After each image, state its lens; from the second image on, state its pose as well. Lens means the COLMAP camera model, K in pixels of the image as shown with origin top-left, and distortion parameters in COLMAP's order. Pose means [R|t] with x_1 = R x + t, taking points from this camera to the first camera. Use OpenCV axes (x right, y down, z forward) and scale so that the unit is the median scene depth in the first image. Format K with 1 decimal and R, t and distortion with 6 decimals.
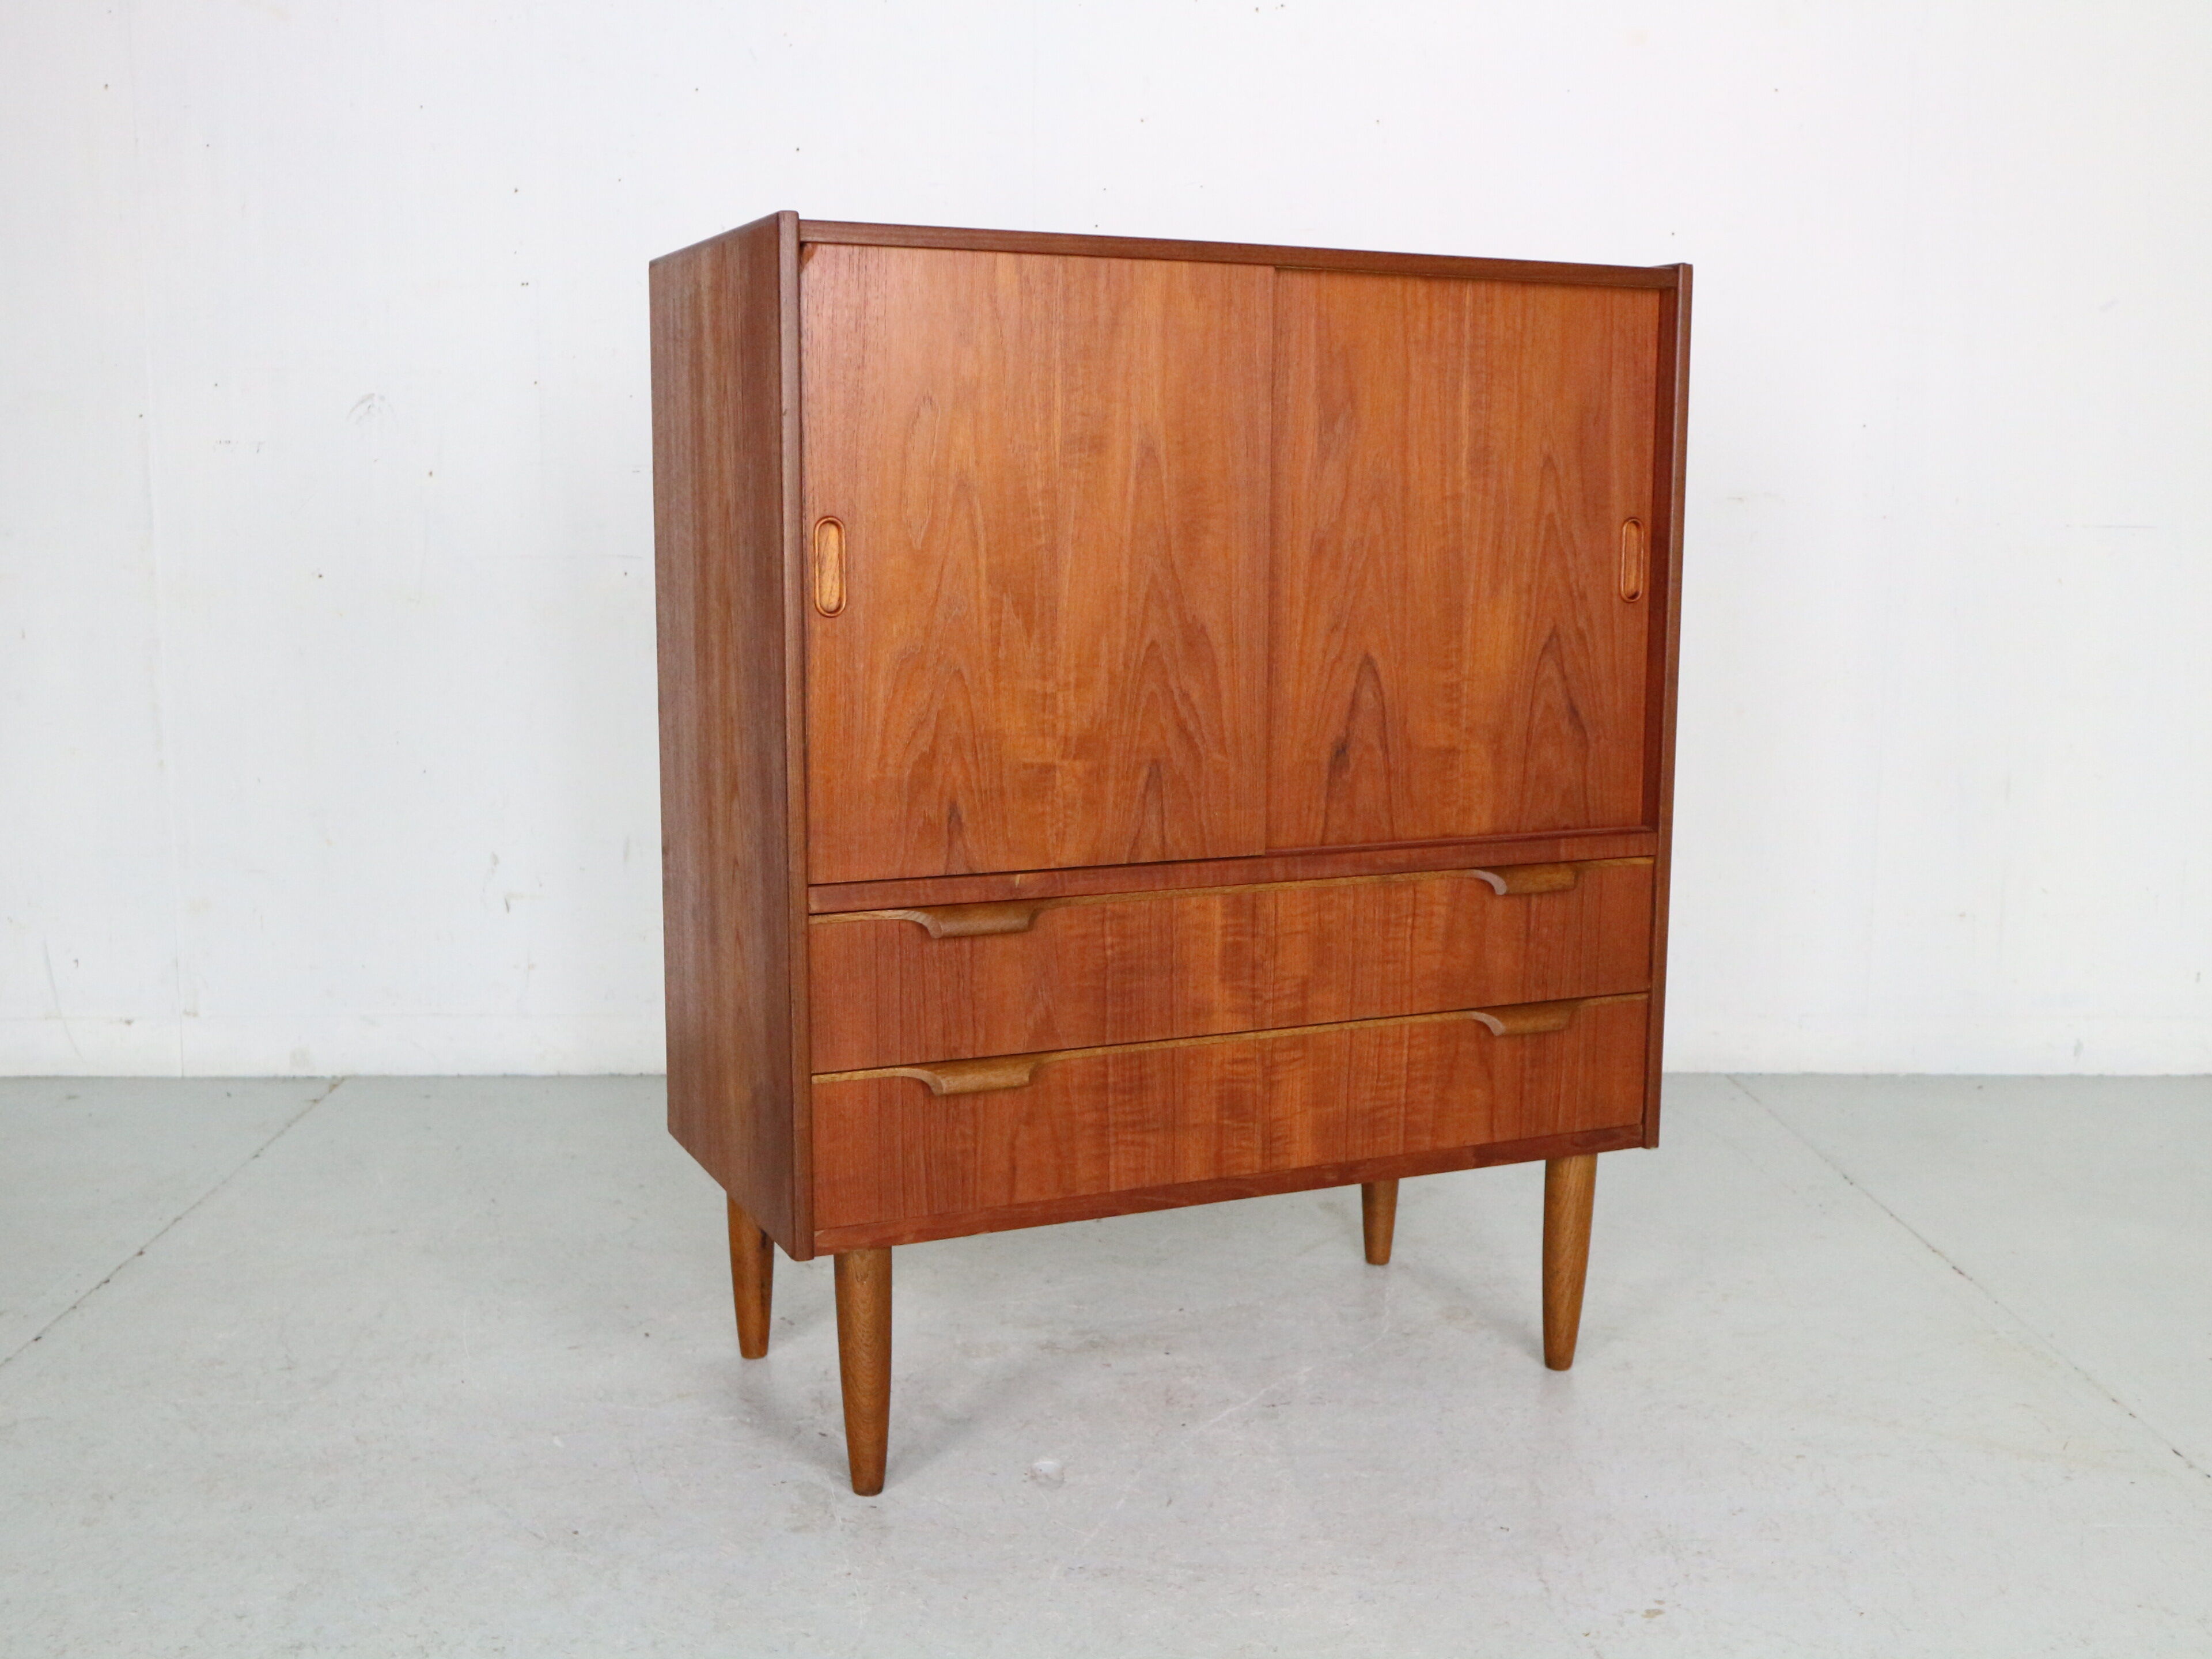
lens RADIAL K [[2354.8, 0, 1128.3], [0, 2354.8, 855.8], [0, 0, 1]] dist [-0.019760, 0.000000]
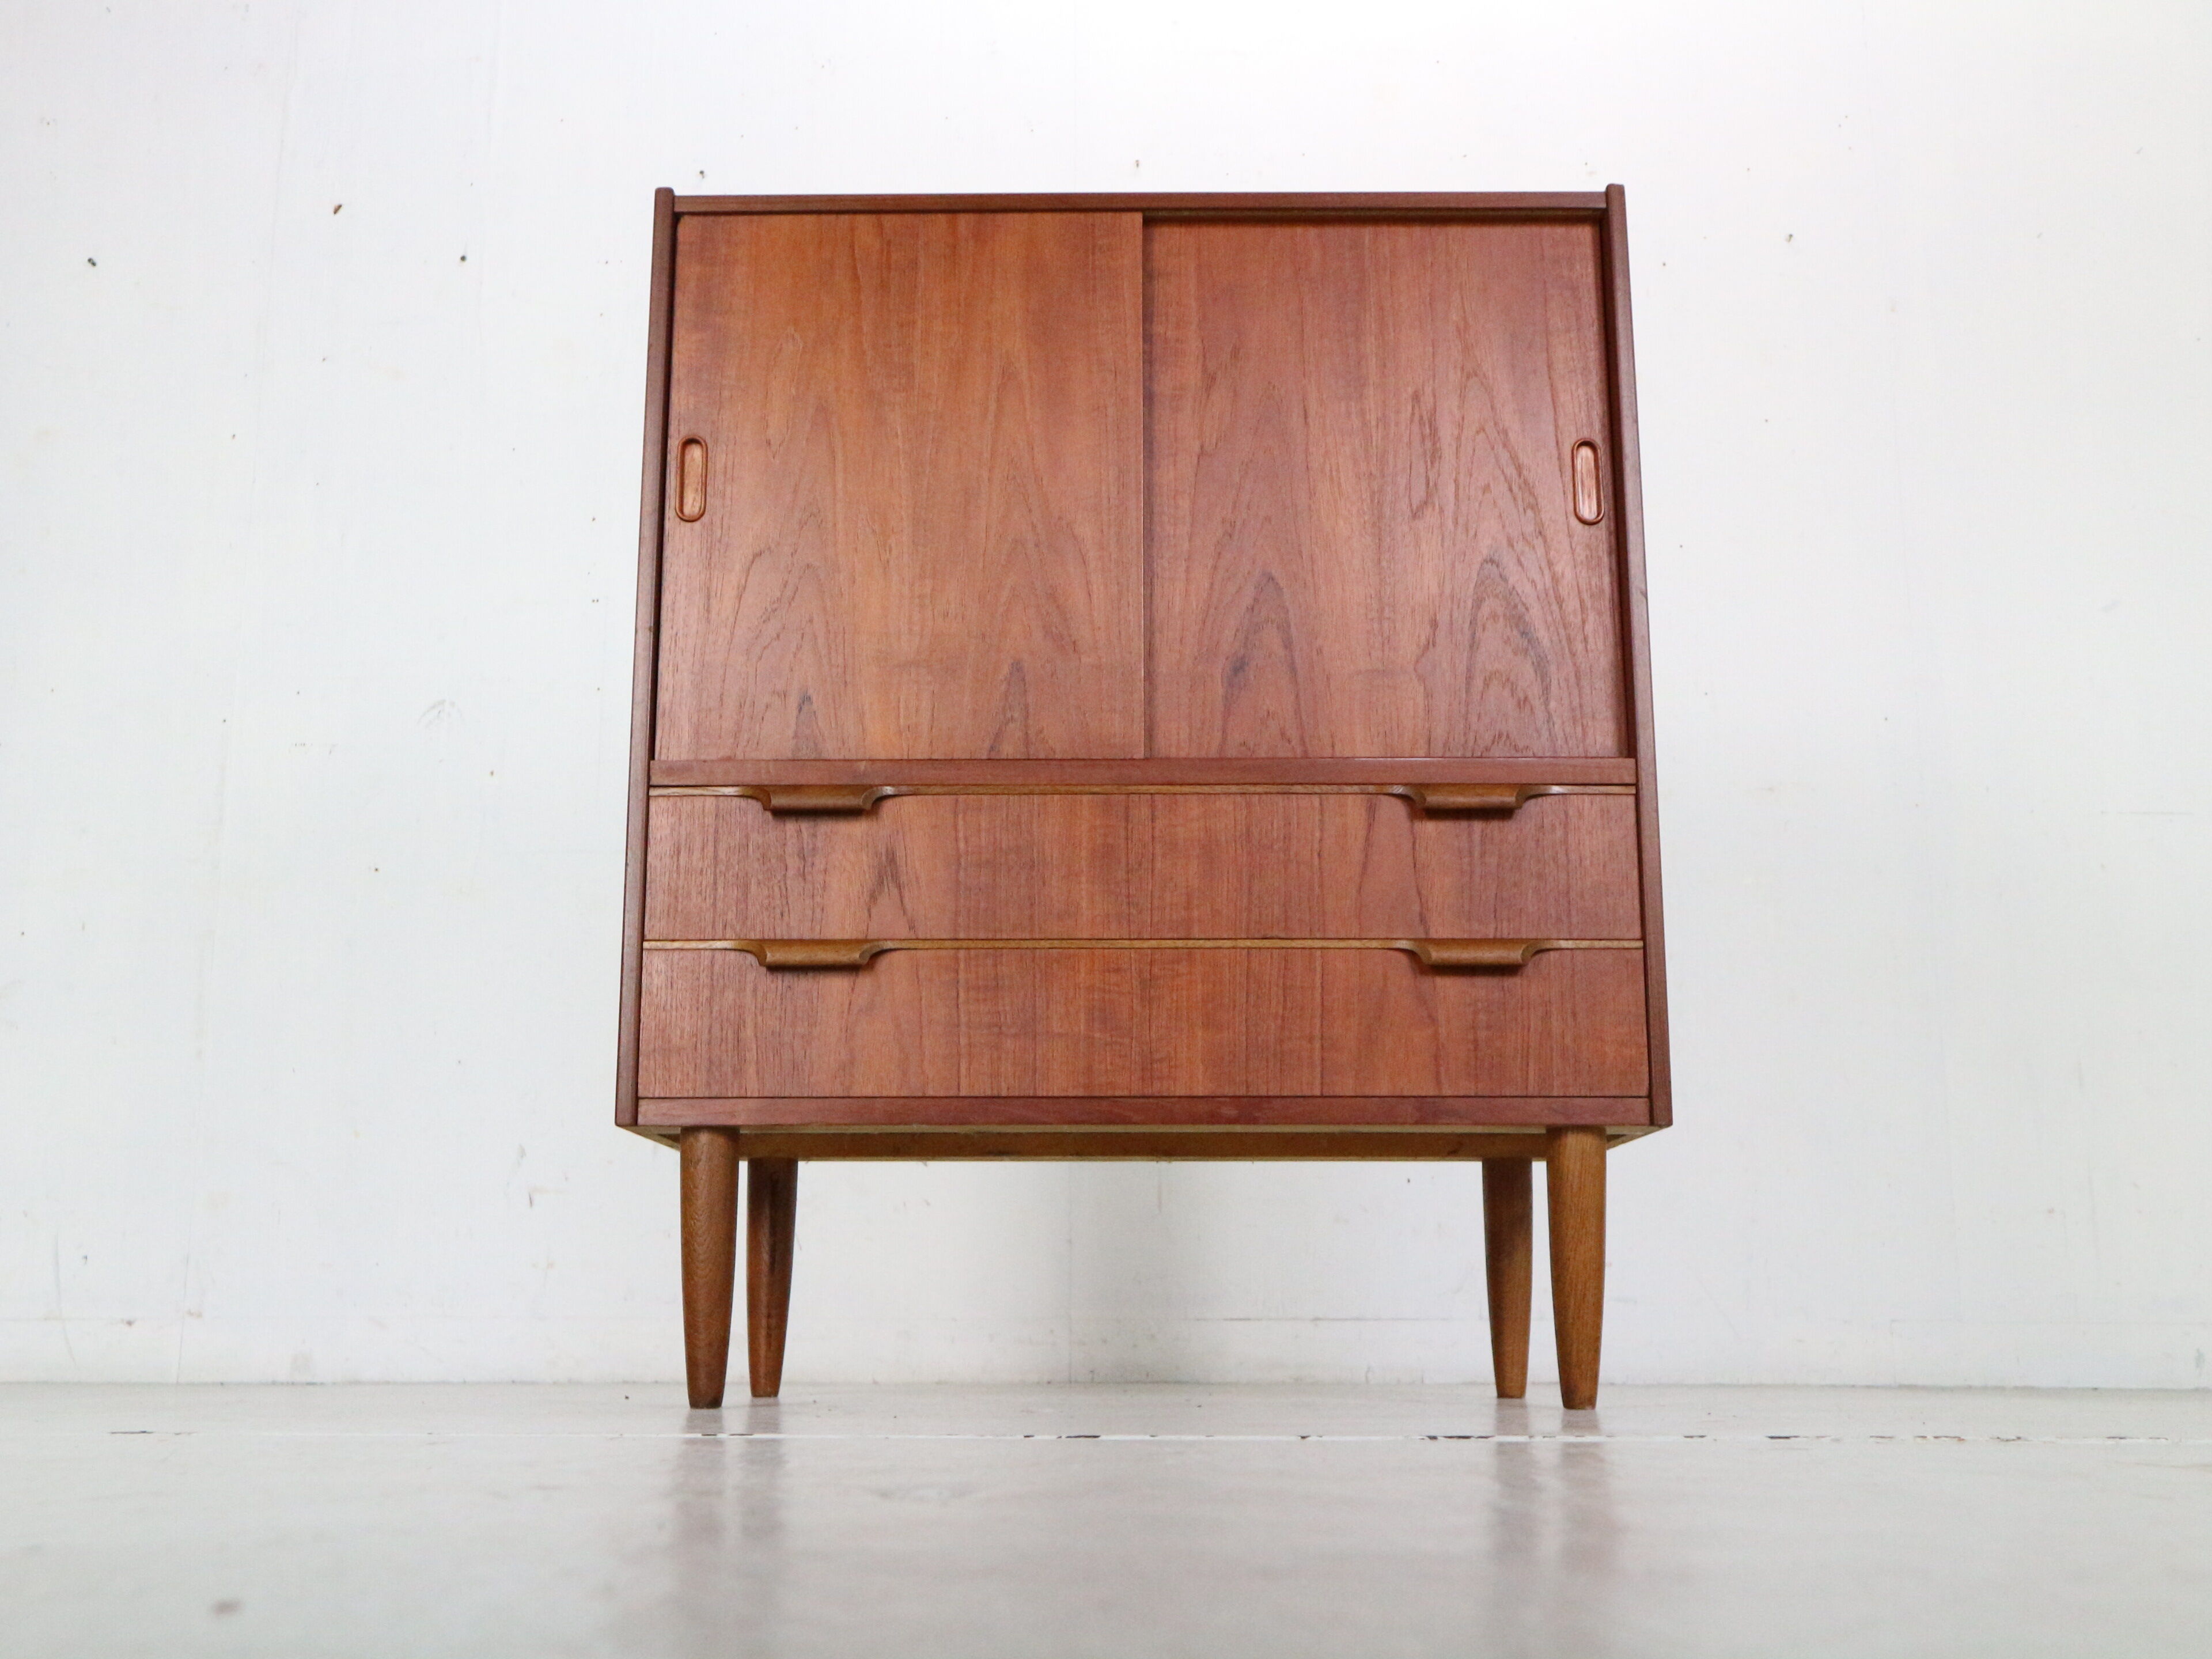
lens RADIAL K [[2354.8, 0, 1102.9], [0, 2354.8, 824.0], [0, 0, 1]] dist [-0.019760, 0.000000]
pose [[0.905728, -0.094572, -0.413175, 0.442669], [-0.058612, 0.937481, -0.343066, 0.359094], [0.419788, 0.334942, 0.843559, 0.186553]]
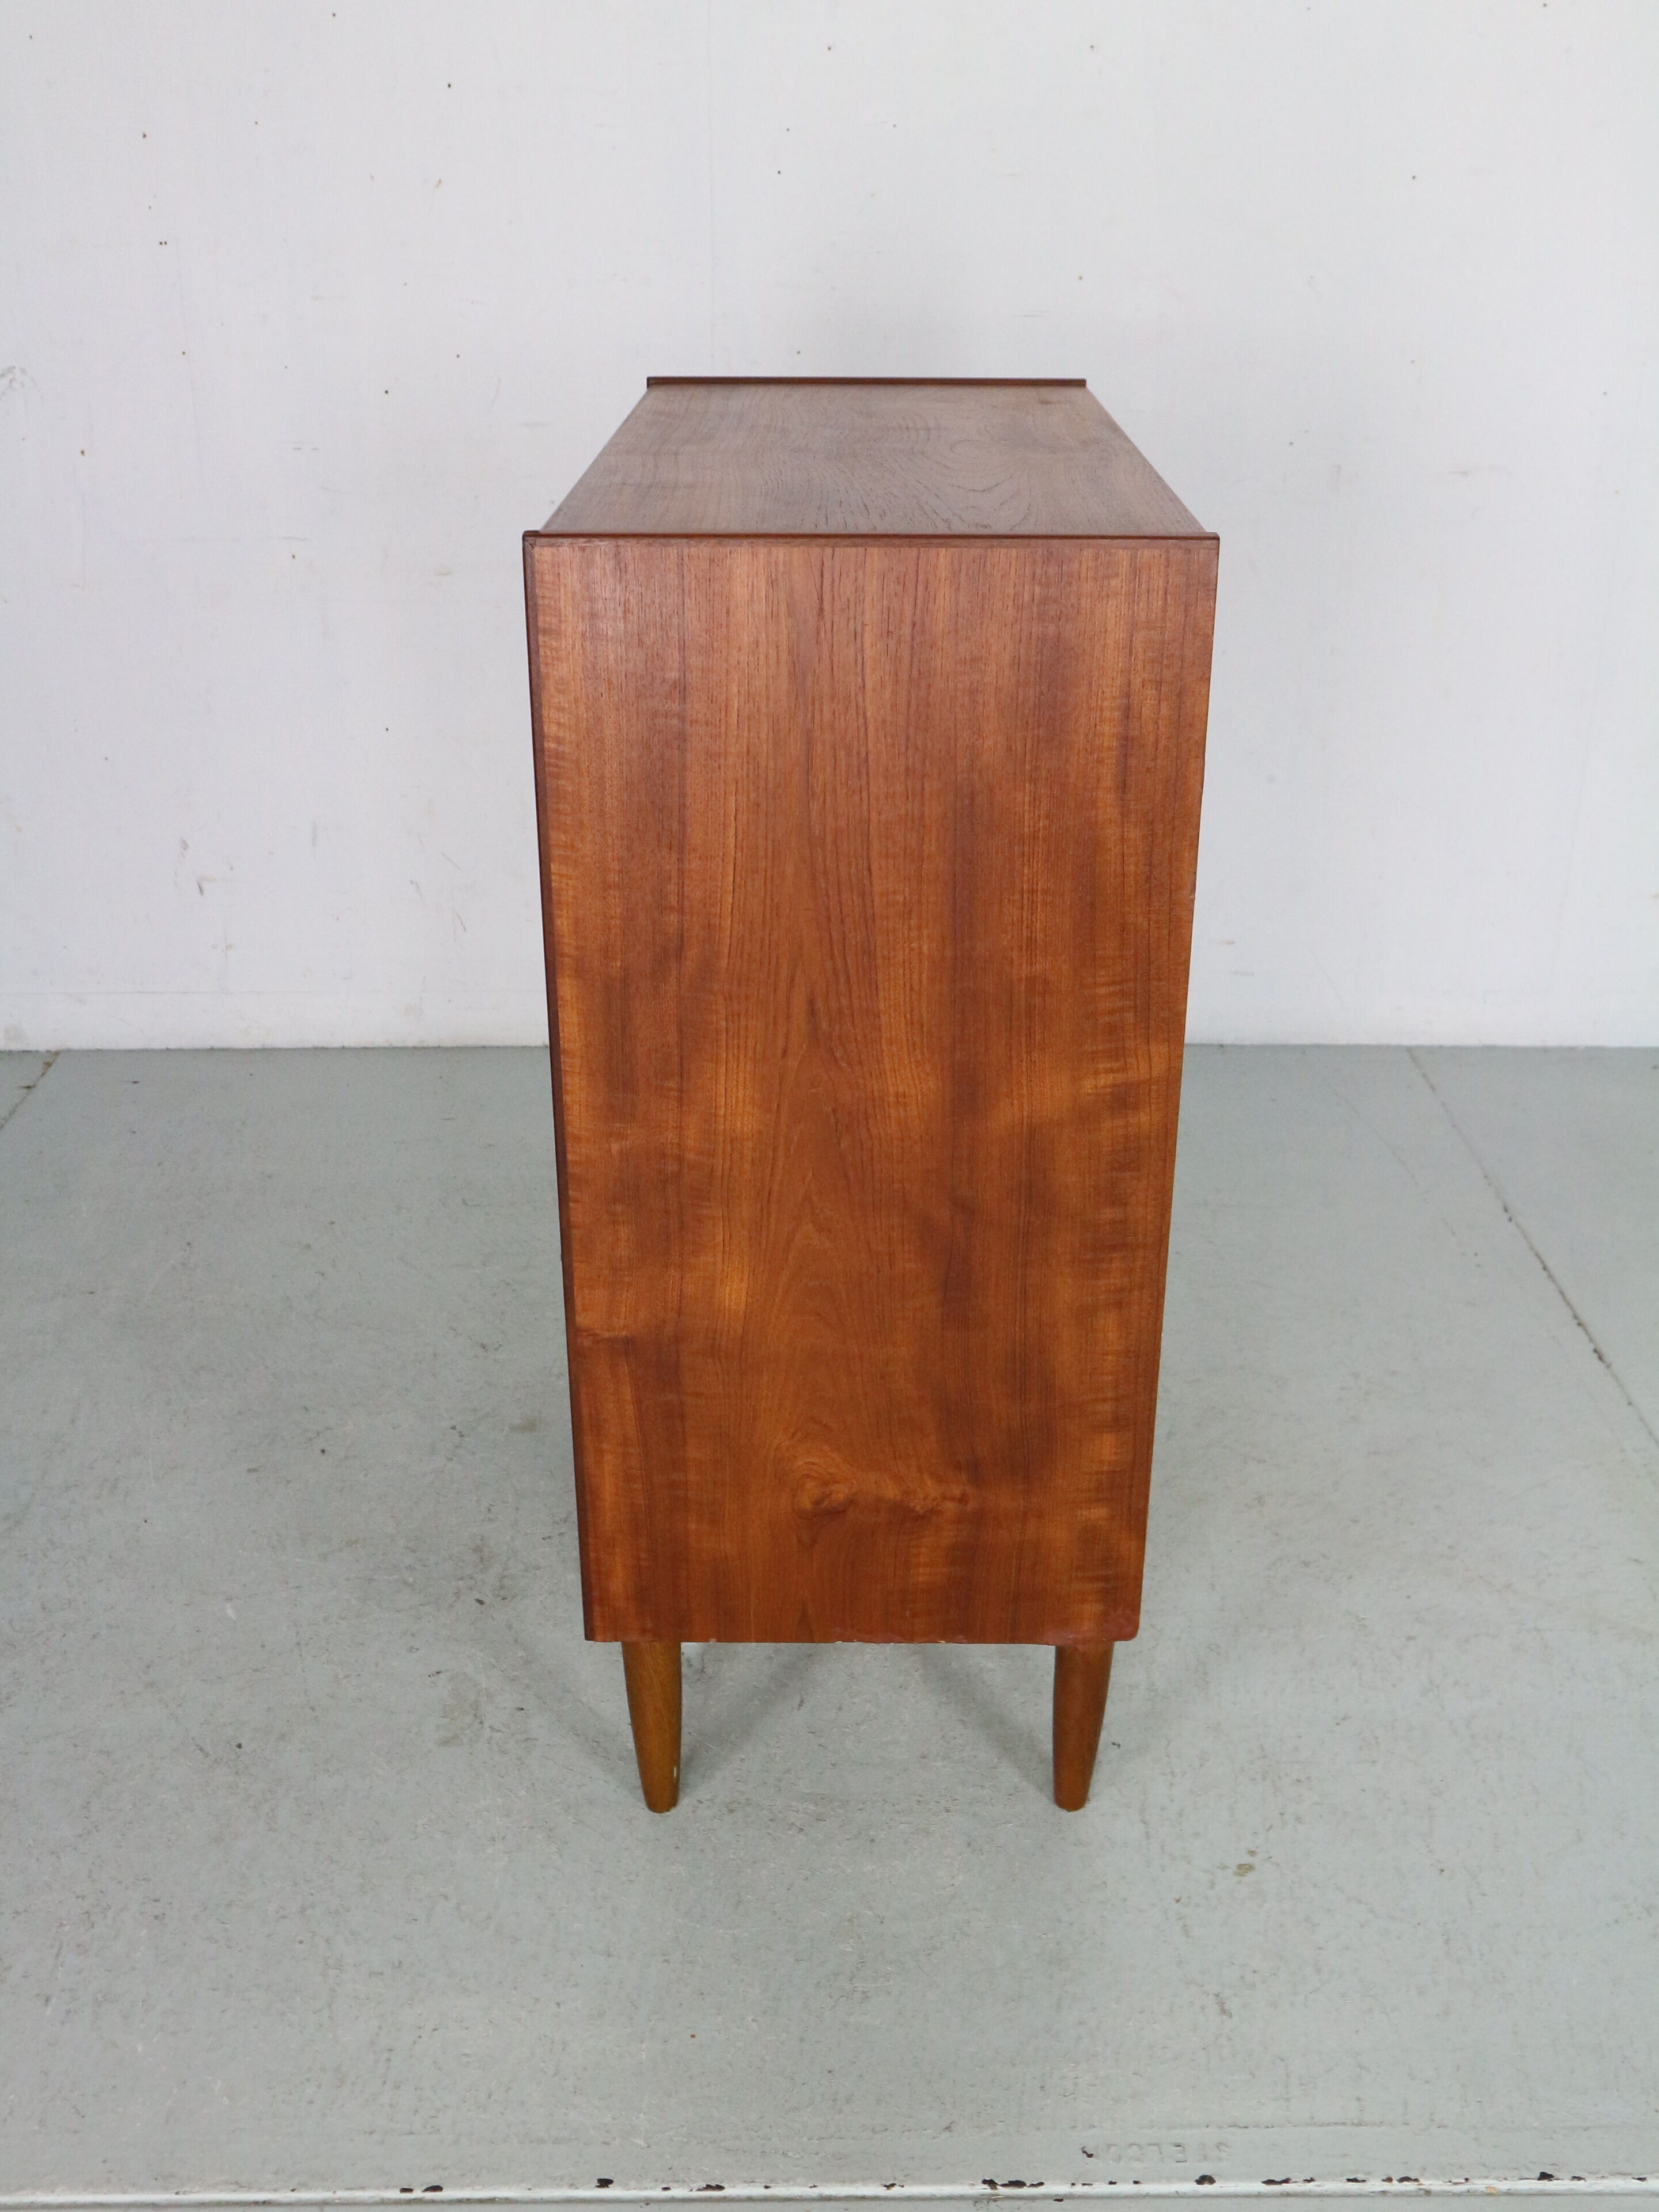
lens RADIAL K [[2185.9, 0, 830.3], [0, 2185.9, 1112.2], [0, 0, 1]] dist [-0.034613, 0.000000]
pose [[0.914092, 0.166902, -0.369567, 0.403005], [-0.056482, 0.954890, 0.291539, -0.263150], [0.401554, -0.245620, 0.882284, 0.244667]]
